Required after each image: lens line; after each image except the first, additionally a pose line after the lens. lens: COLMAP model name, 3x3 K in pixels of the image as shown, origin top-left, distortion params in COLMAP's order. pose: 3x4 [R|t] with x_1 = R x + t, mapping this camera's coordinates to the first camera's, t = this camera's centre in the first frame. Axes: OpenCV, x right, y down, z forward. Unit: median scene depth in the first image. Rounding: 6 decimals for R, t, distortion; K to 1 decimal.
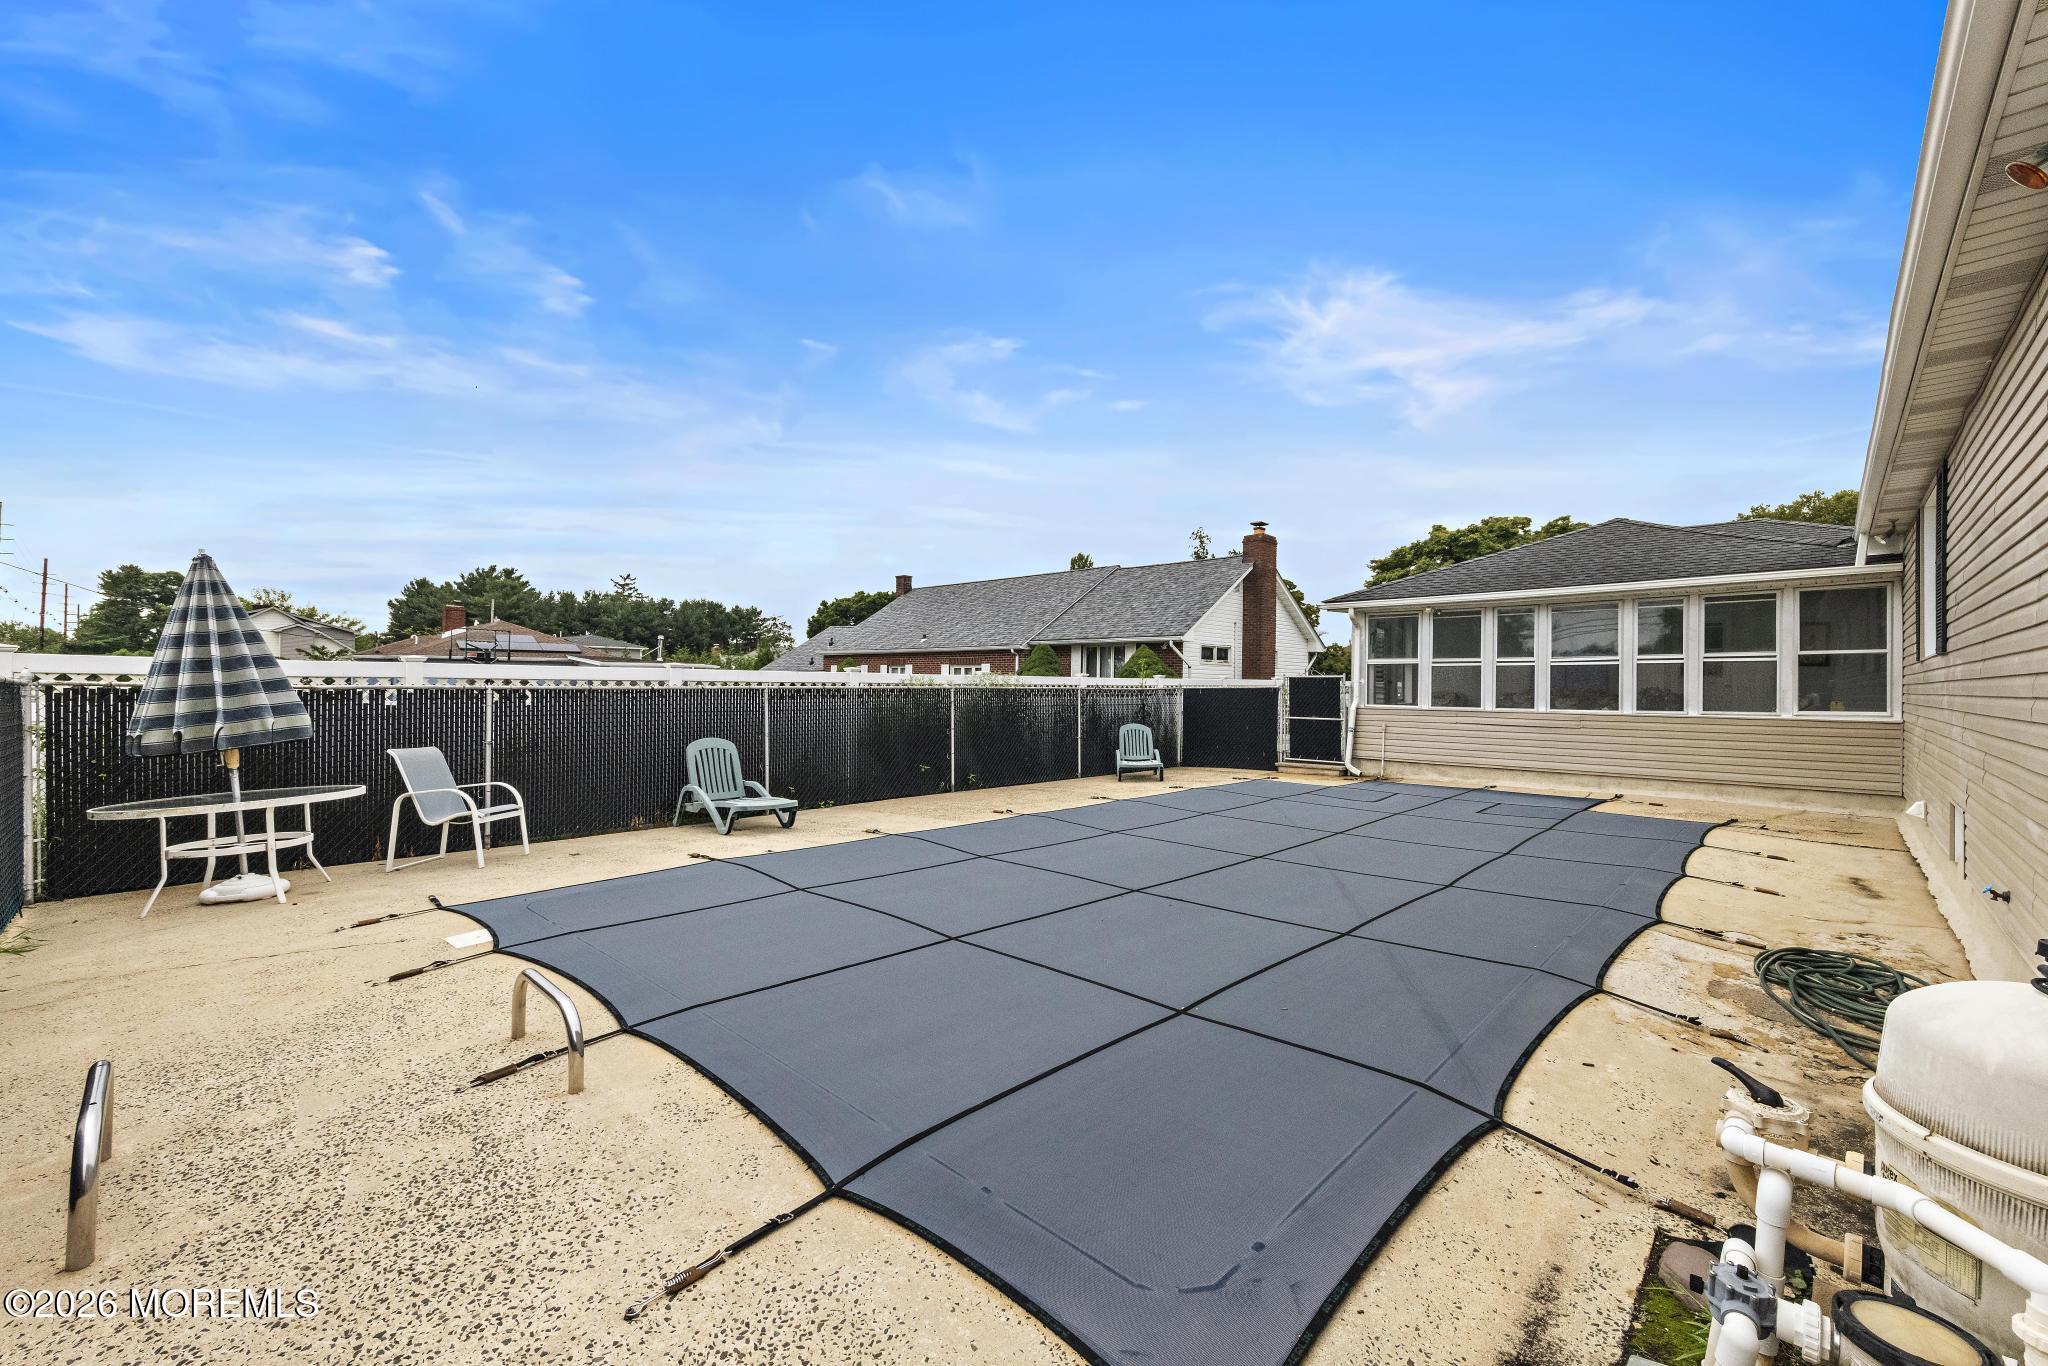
lens RADIAL K [[834.3, 0, 1037.7], [0, 834.3, 680.1], [0, 0, 1]] dist [0.006573, -0.001712]
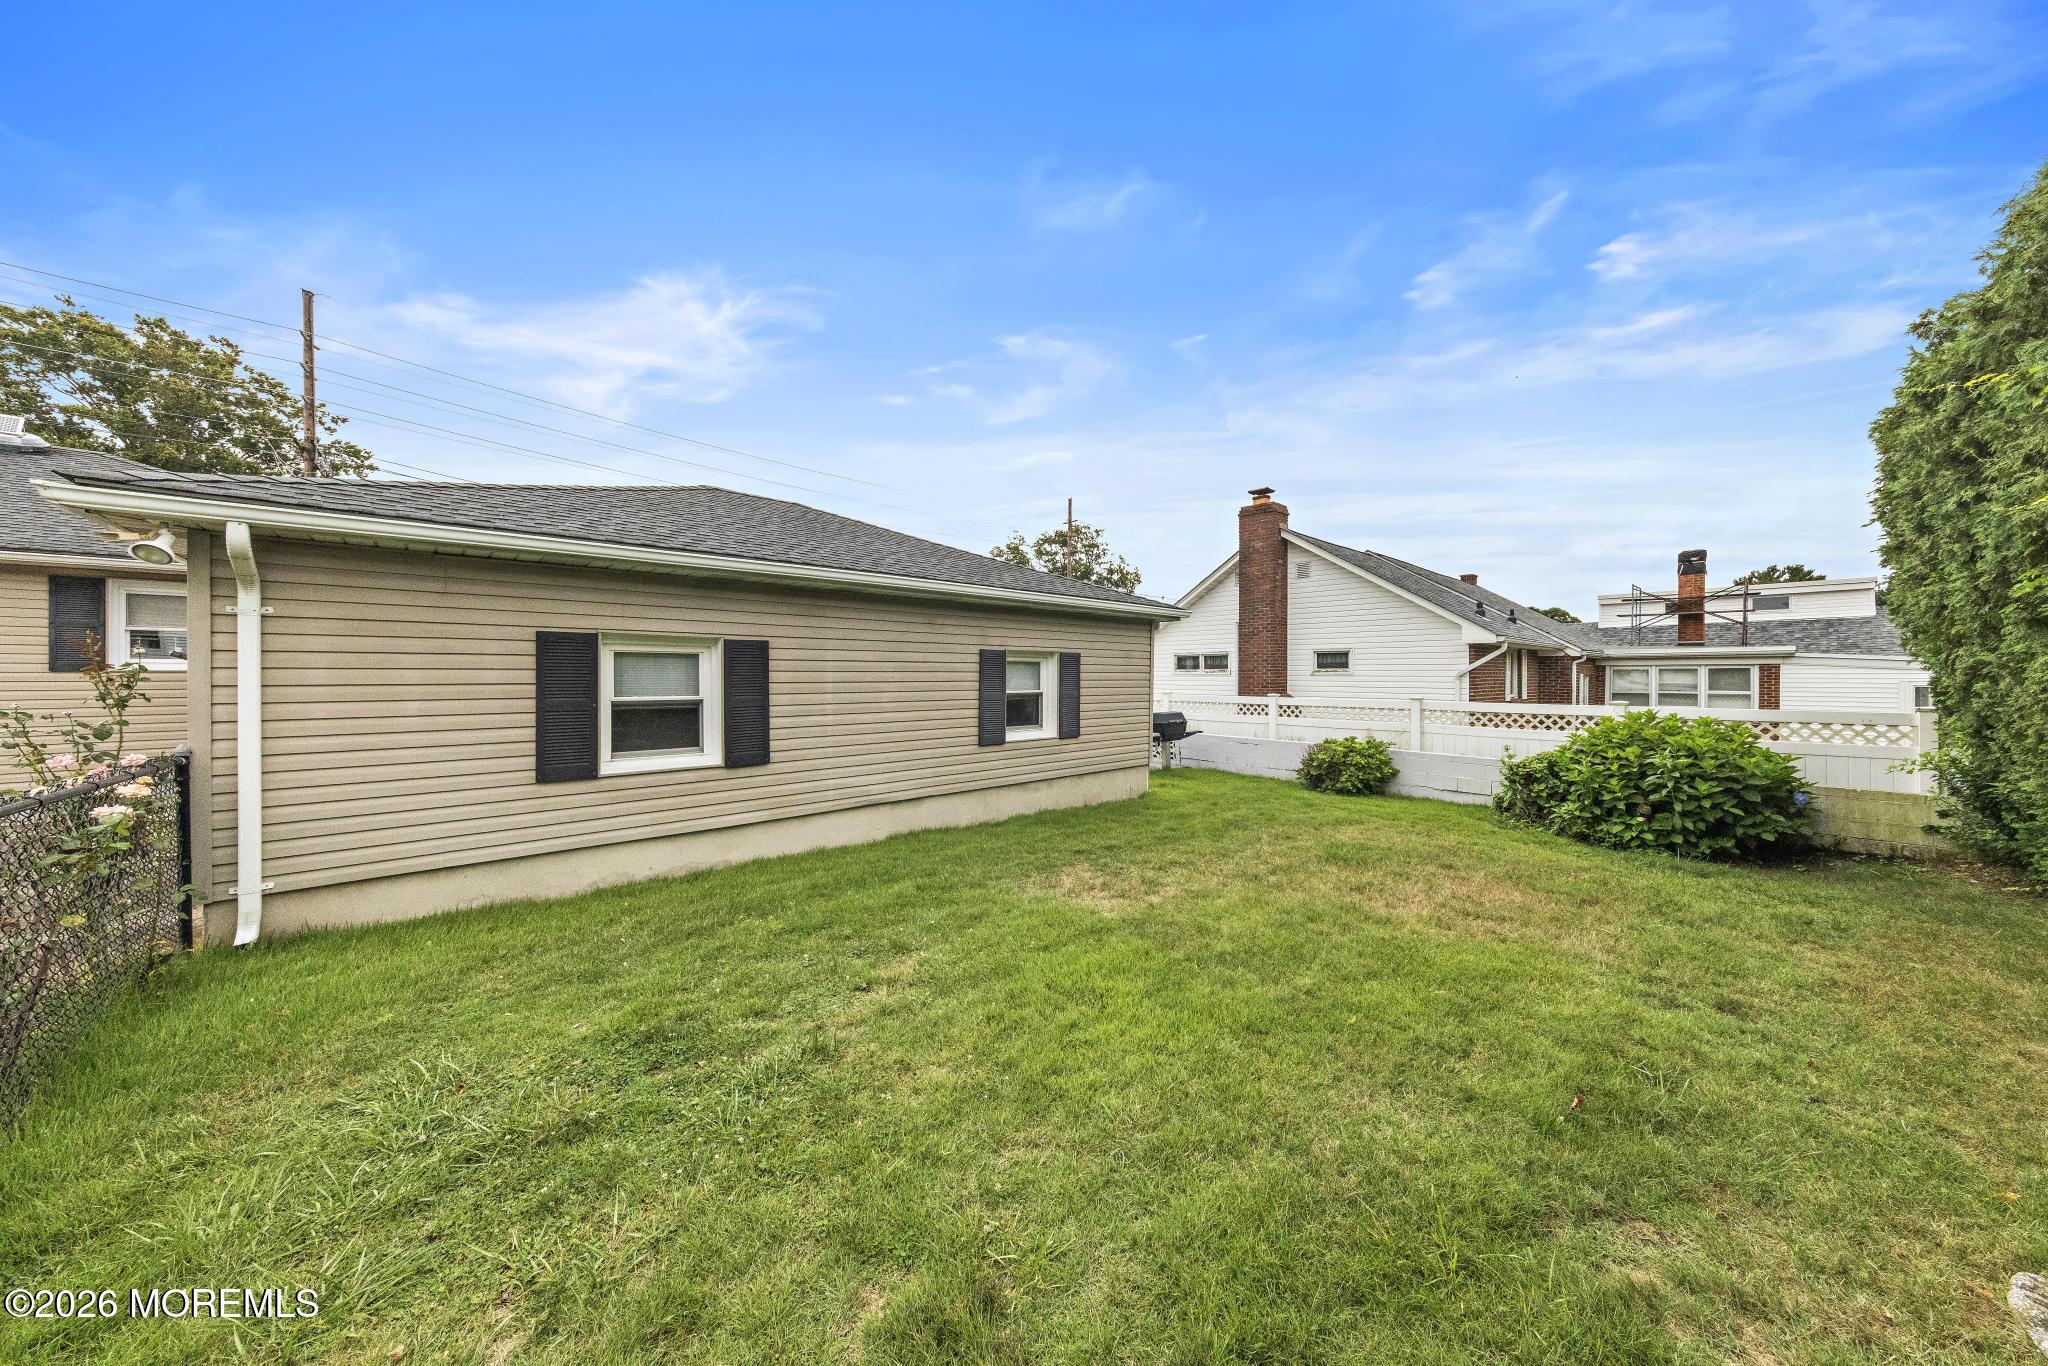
lens RADIAL K [[688.7, 0, 1026.5], [0, 688.7, 685.0], [0, 0, 1]] dist [0.001845, 0.000018]
pose [[-0.070184, 0.006756, -0.997511, 1.584927], [0.001051, 0.999977, 0.006698, -0.021626], [0.997533, -0.000578, -0.070190, 1.436024]]
